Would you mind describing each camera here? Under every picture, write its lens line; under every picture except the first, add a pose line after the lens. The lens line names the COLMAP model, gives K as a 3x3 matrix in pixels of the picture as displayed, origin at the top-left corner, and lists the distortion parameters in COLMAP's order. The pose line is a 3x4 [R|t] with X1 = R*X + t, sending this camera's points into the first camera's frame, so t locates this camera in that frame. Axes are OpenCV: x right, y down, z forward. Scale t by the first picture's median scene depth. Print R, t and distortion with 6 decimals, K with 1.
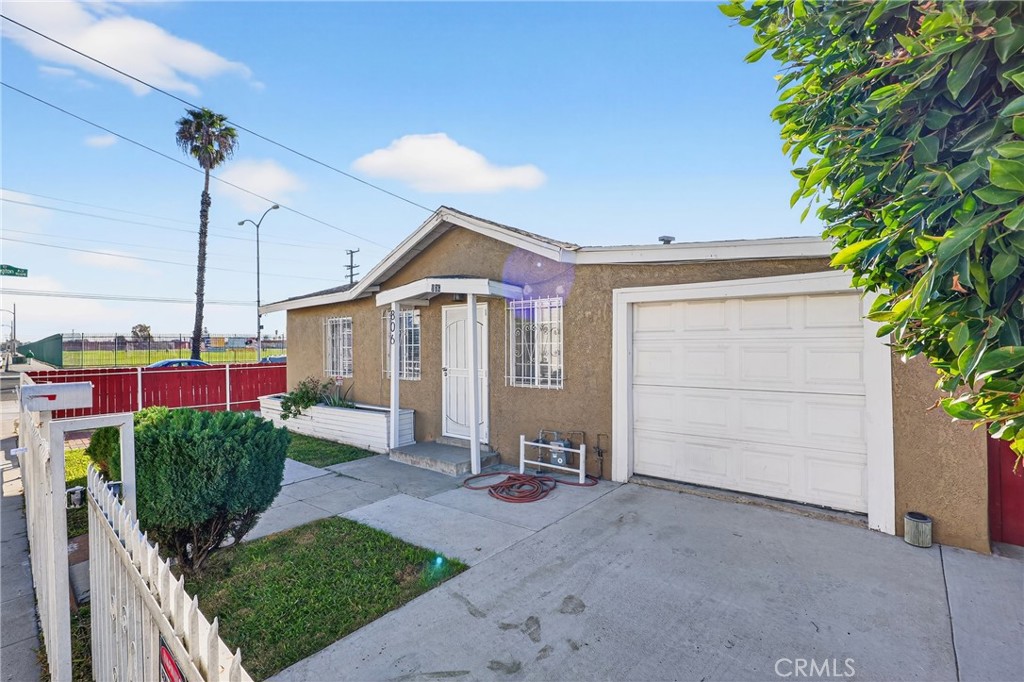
lens RADIAL K [[474.5, 0, 517.7], [0, 474.5, 342.4], [0, 0, 1]] dist [-0.021220, 0.002176]
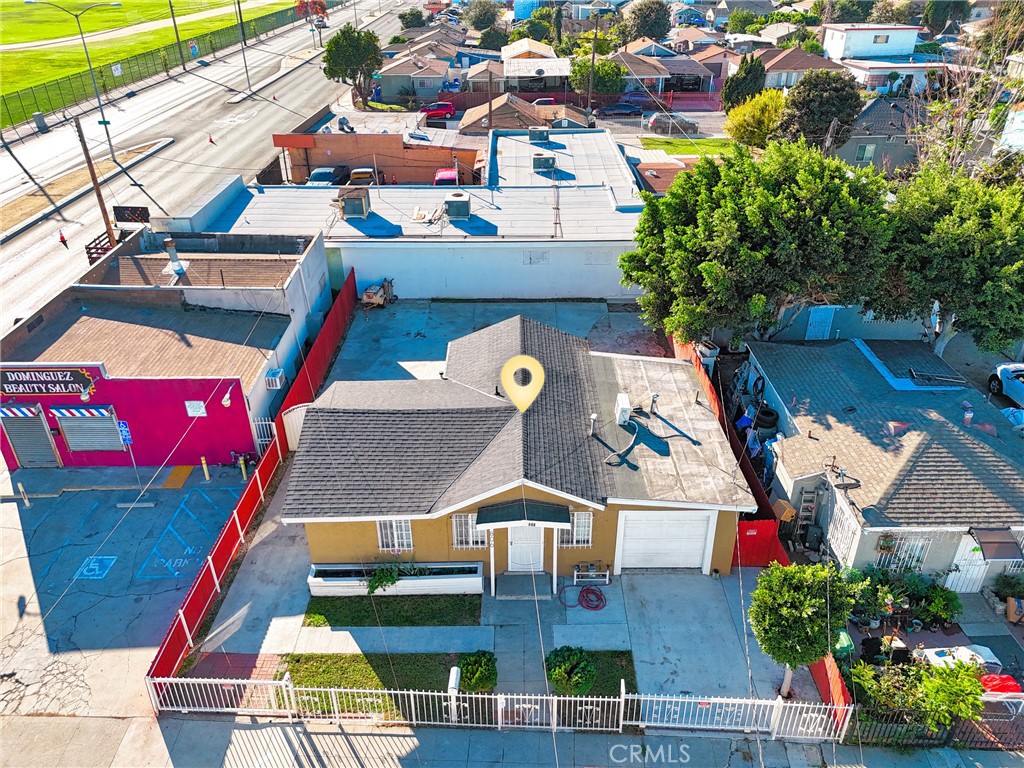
lens RADIAL K [[730.9, 0, 513.1], [0, 730.9, 383.6], [0, 0, 1]] dist [-0.008853, -0.001047]
pose [[0.770178, -0.331620, 0.544843, -1.807376], [-0.001880, 0.853031, 0.521857, -2.355373], [-0.637826, -0.402947, 0.656363, -0.672161]]
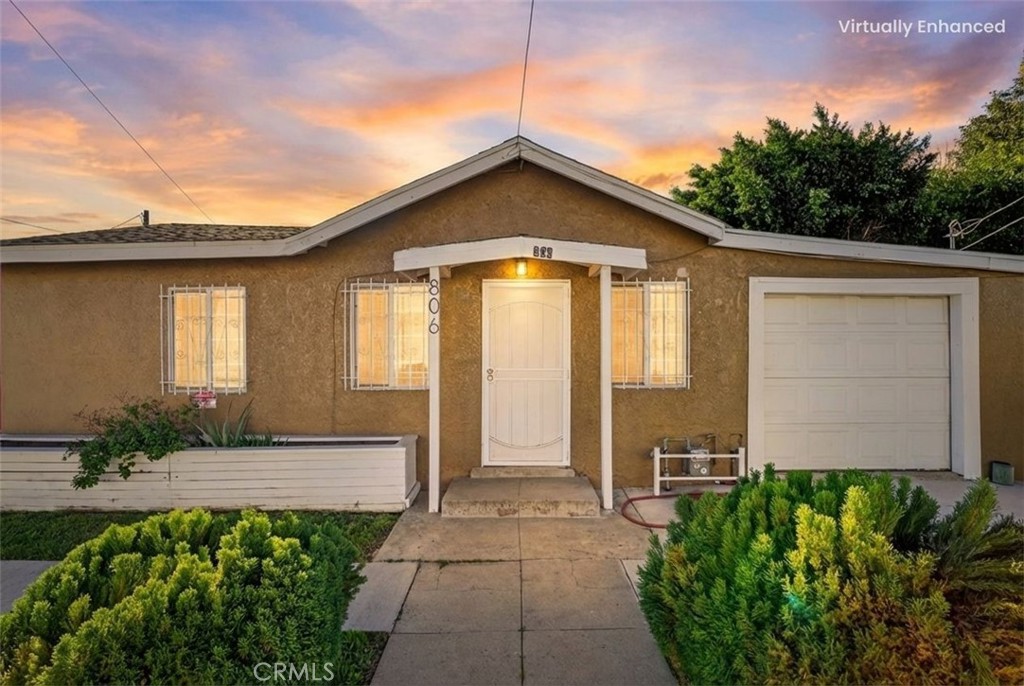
lens RADIAL K [[474.5, 0, 511.8], [0, 474.5, 345.7], [0, 0, 1]] dist [-0.021220, 0.002176]
pose [[0.774408, -0.002954, 0.632680, -0.730575], [-0.005978, 0.999910, 0.011986, 0.013779], [-0.632659, -0.013064, 0.774320, 0.559393]]
